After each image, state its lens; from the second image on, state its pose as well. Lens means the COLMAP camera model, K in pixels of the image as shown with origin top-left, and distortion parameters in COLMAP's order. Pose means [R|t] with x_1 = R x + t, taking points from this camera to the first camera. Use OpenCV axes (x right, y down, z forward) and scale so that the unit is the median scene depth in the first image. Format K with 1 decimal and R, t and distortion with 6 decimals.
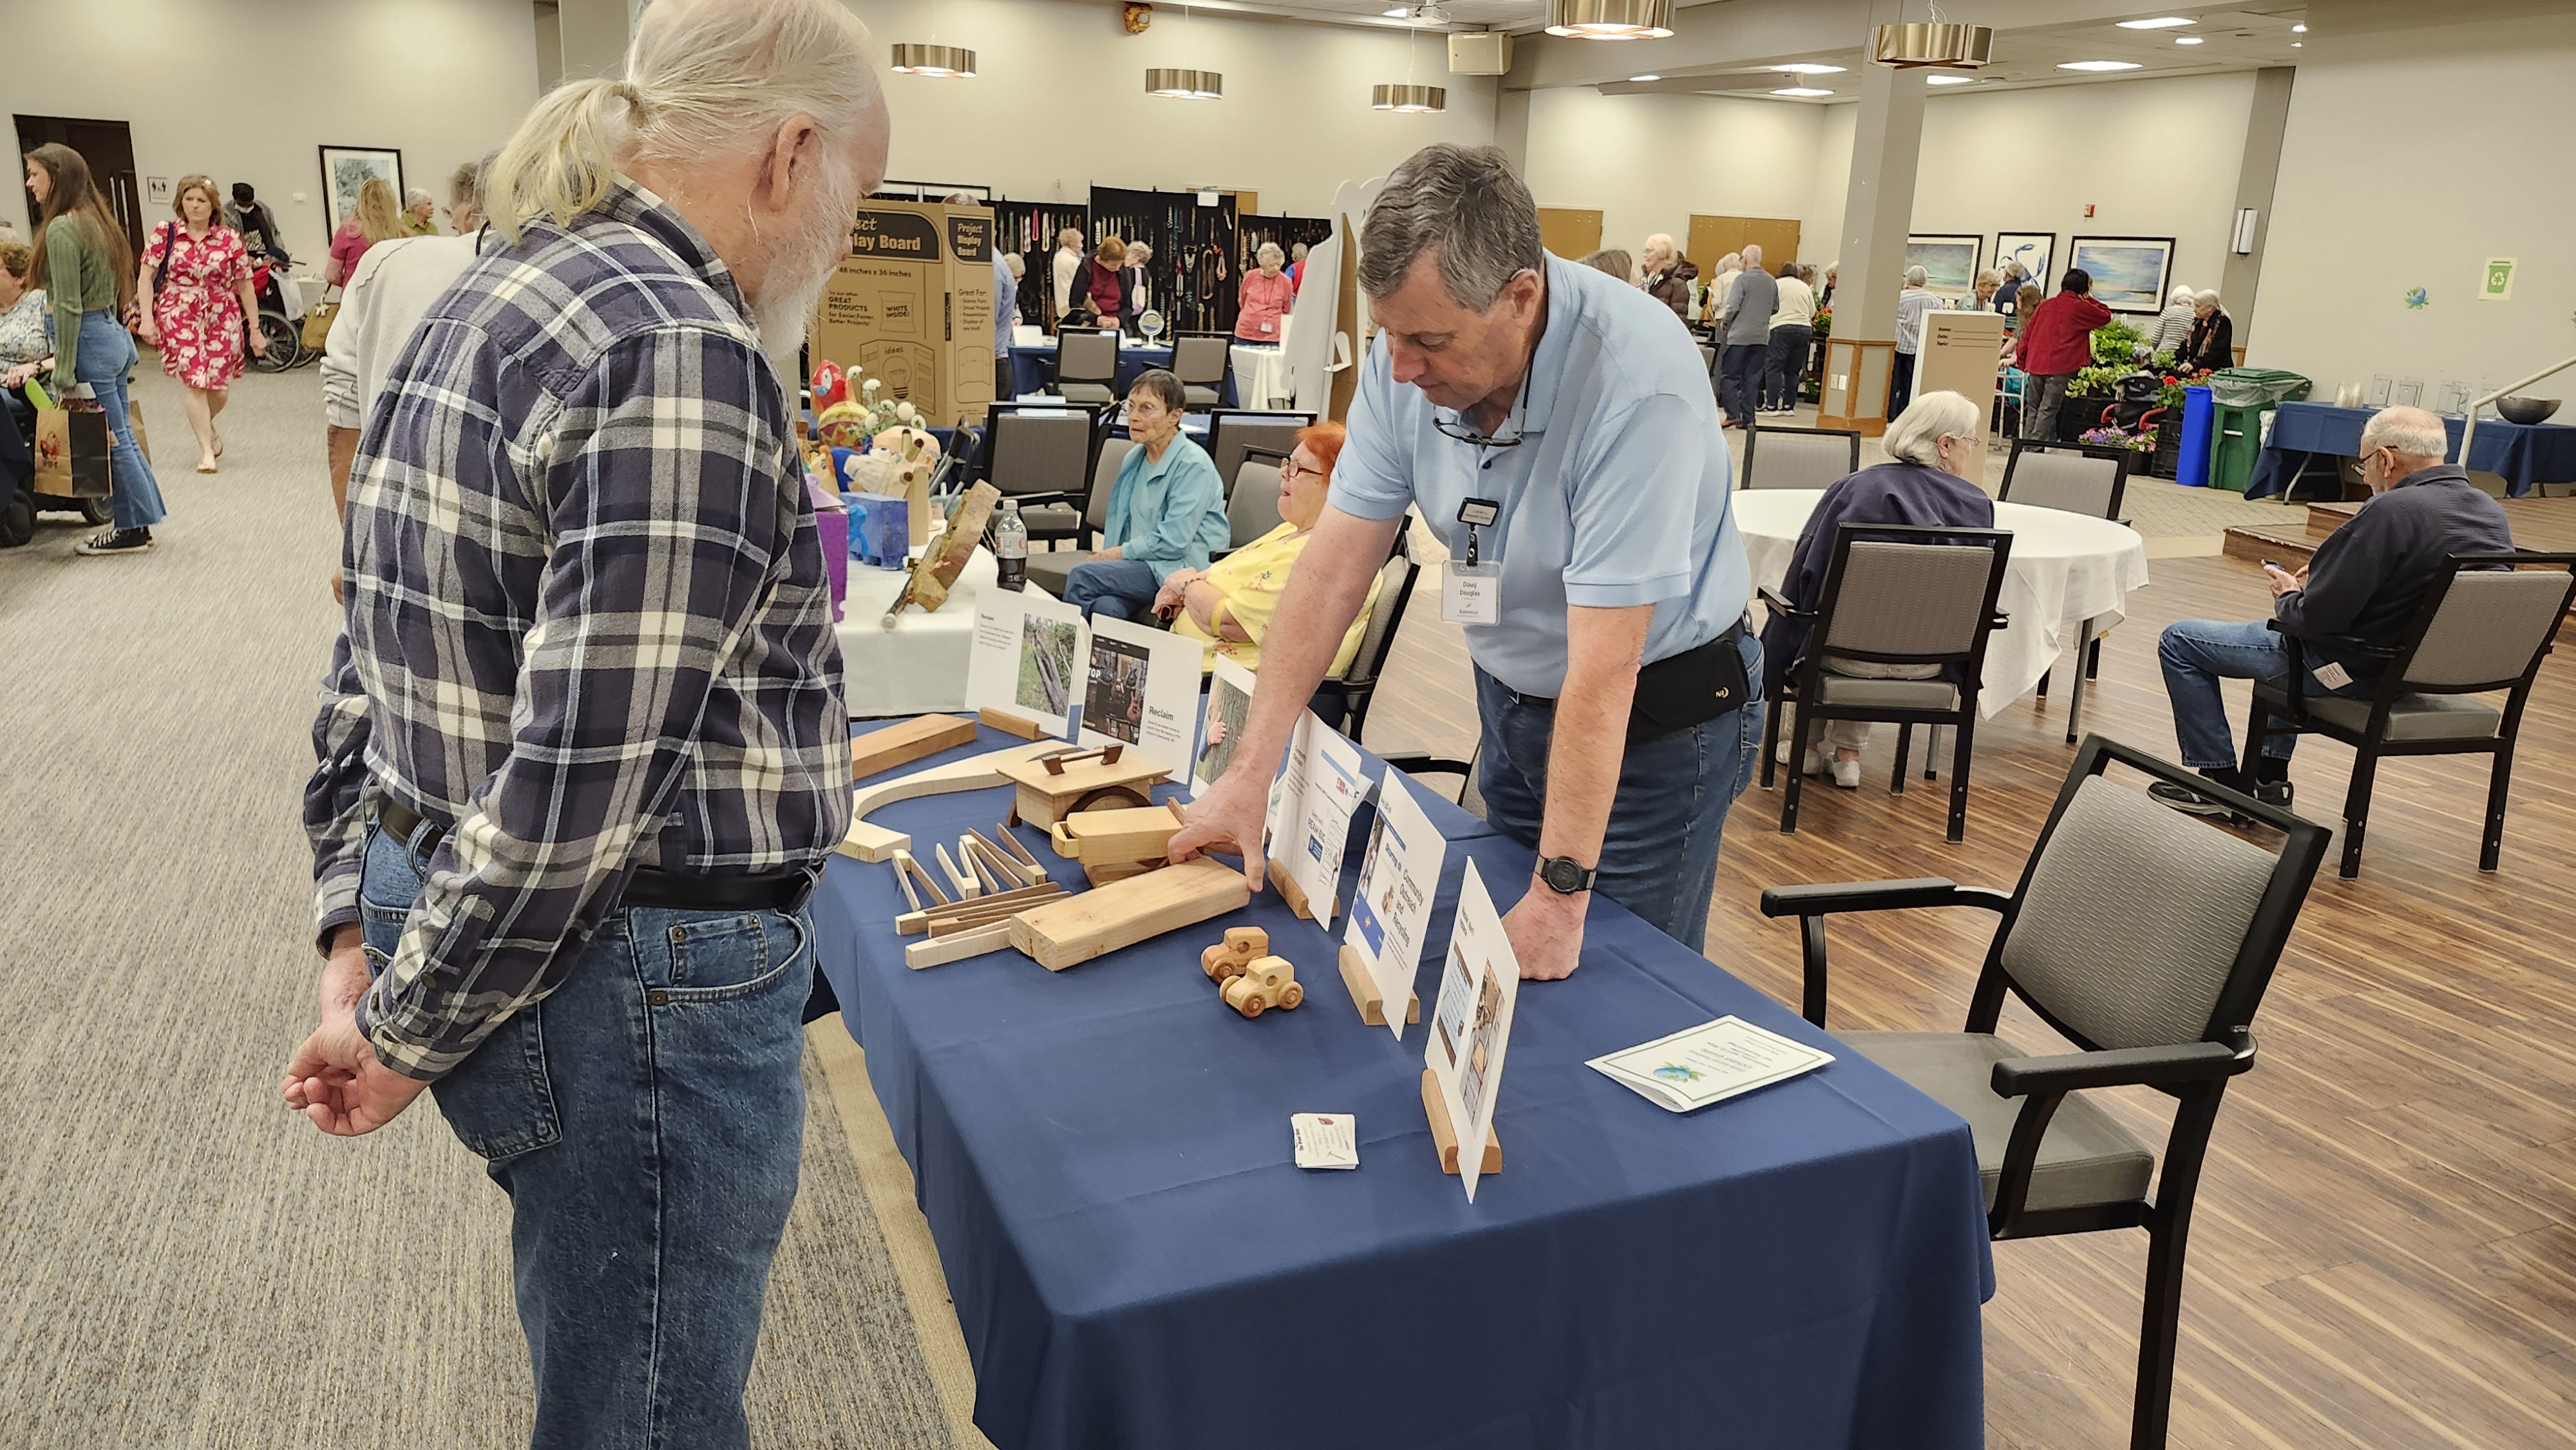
lens RADIAL K [[1751.1, 0, 1291.0], [0, 1751.1, 736.1], [0, 0, 1]] dist [0.035504, -0.004352]
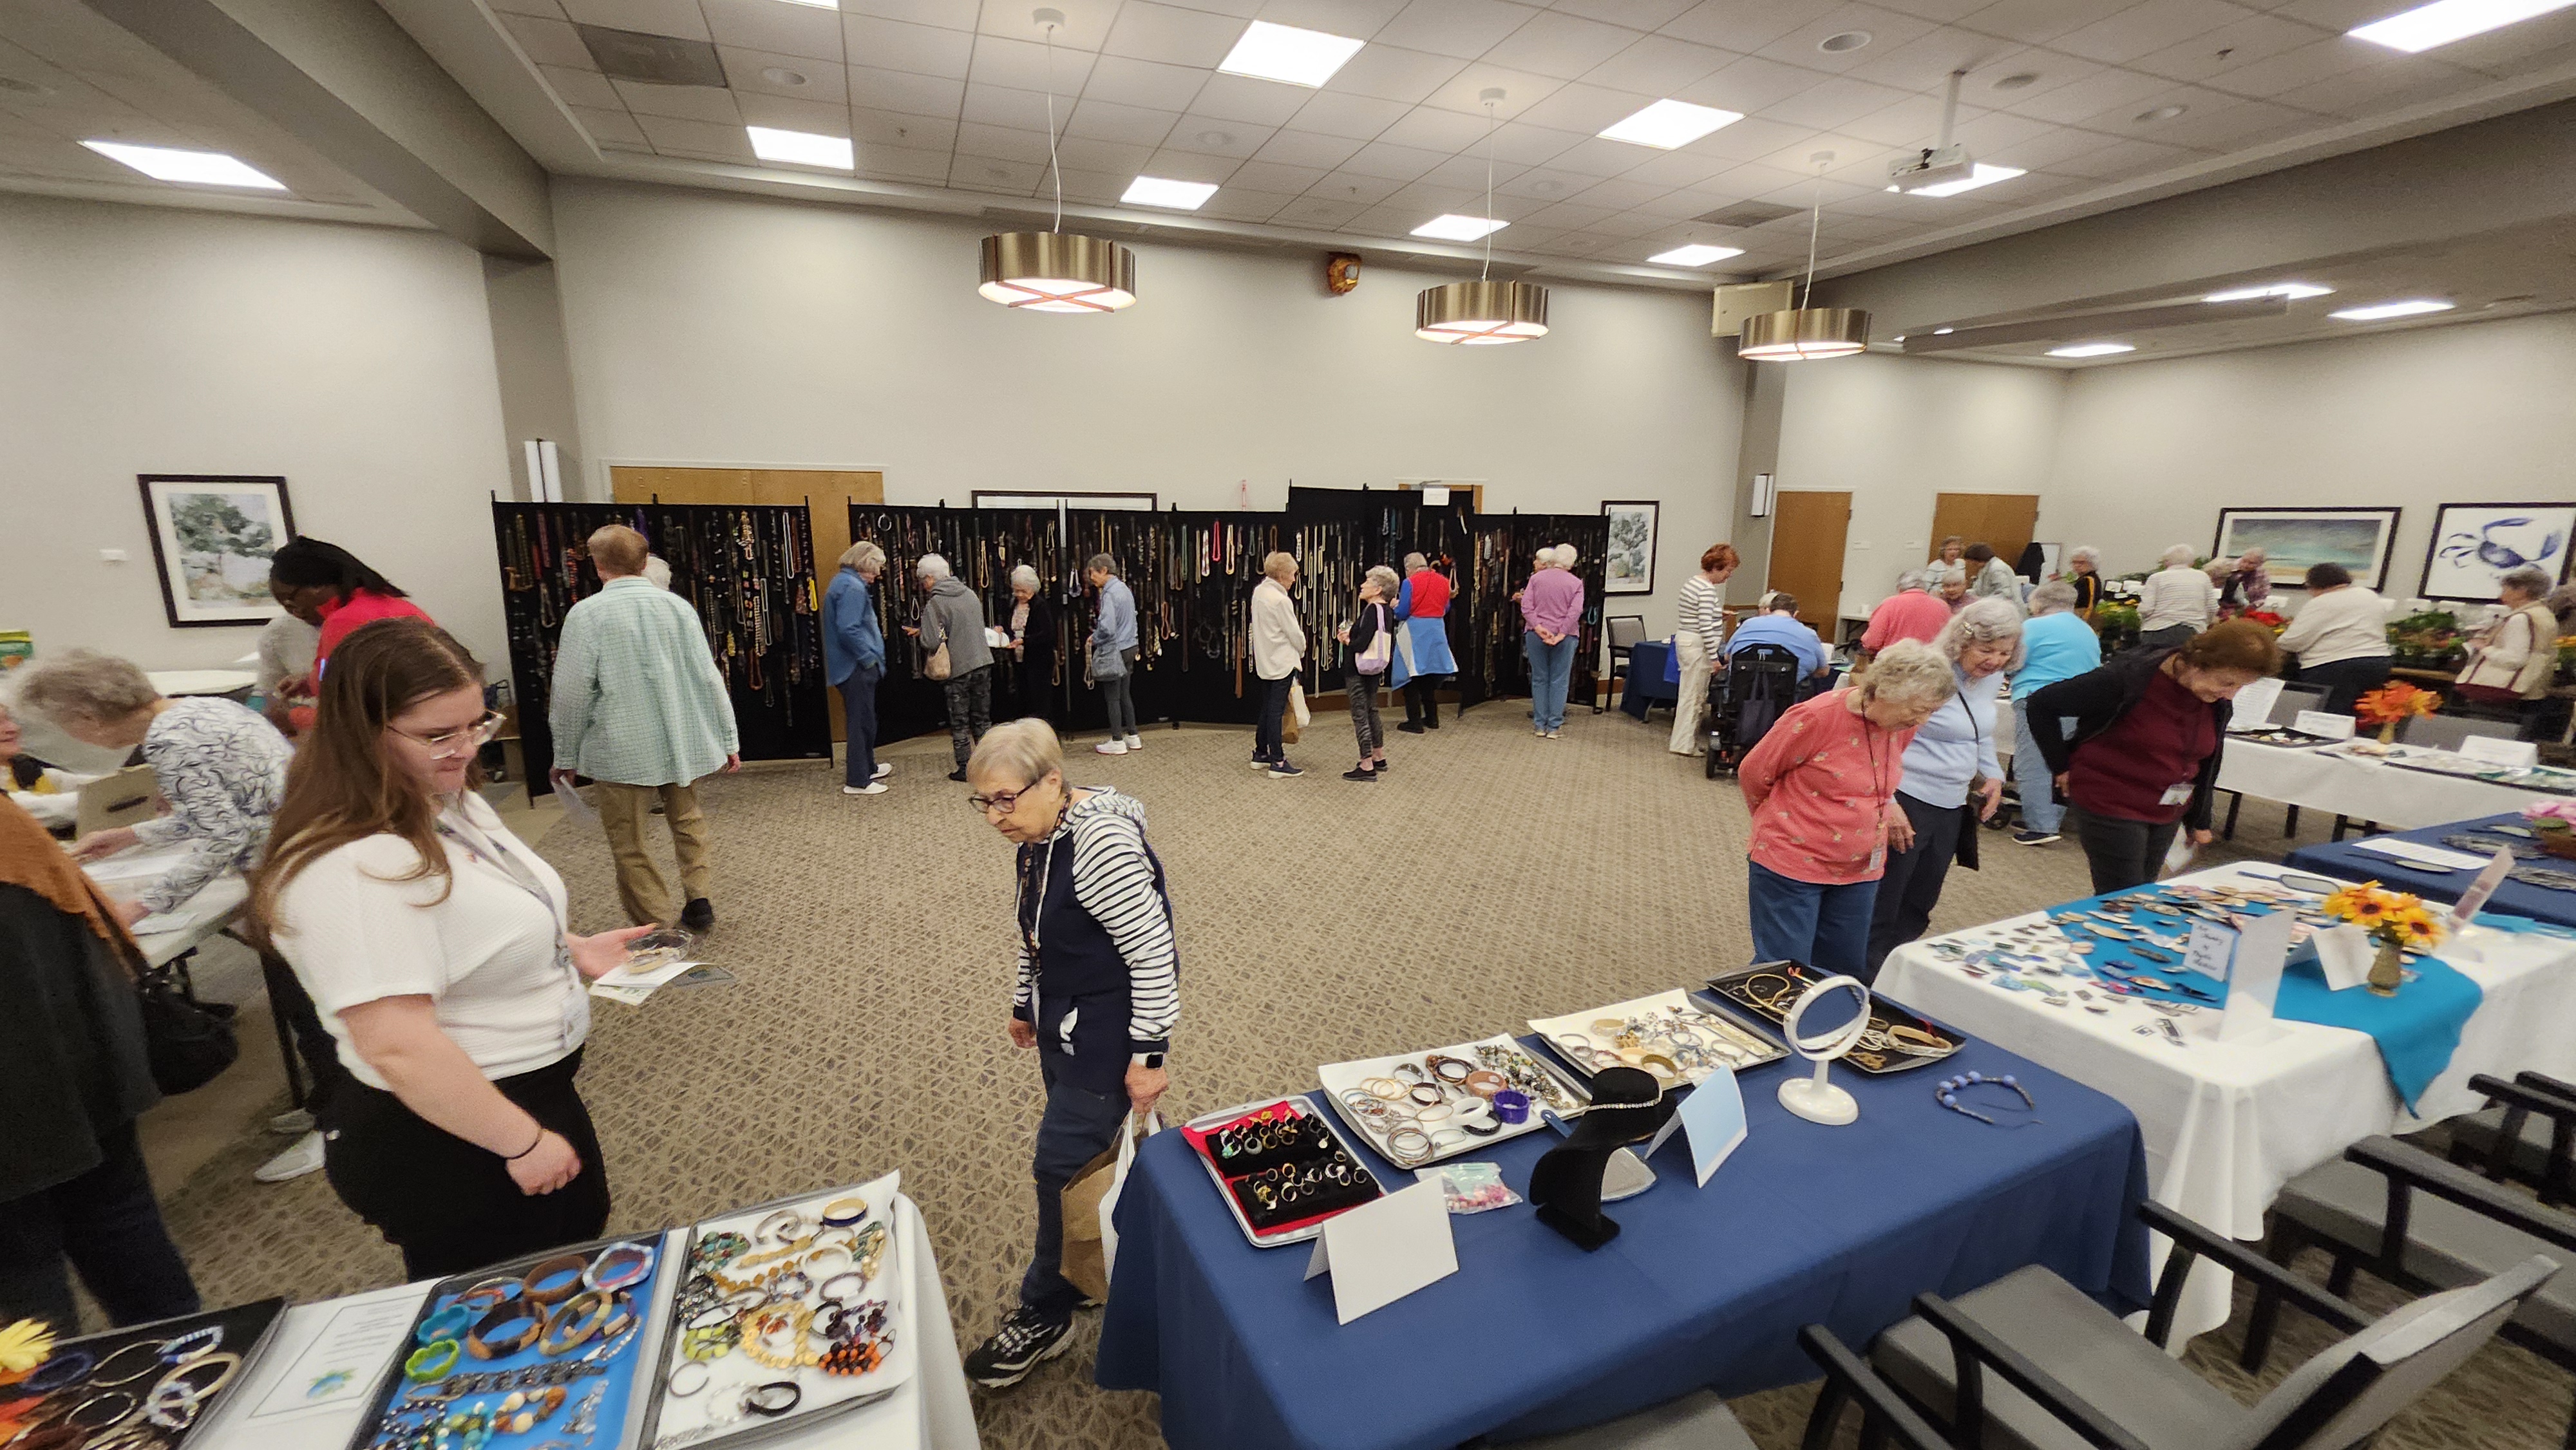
lens RADIAL K [[990.4, 0, 1281.7], [0, 990.4, 713.7], [0, 0, 1]] dist [0.000054, 0.000009]
pose [[0.998510, -0.026906, -0.047467, -0.099200], [0.023117, 0.996636, -0.078626, -0.182828], [0.049423, 0.077412, 0.995773, 0.585470]]
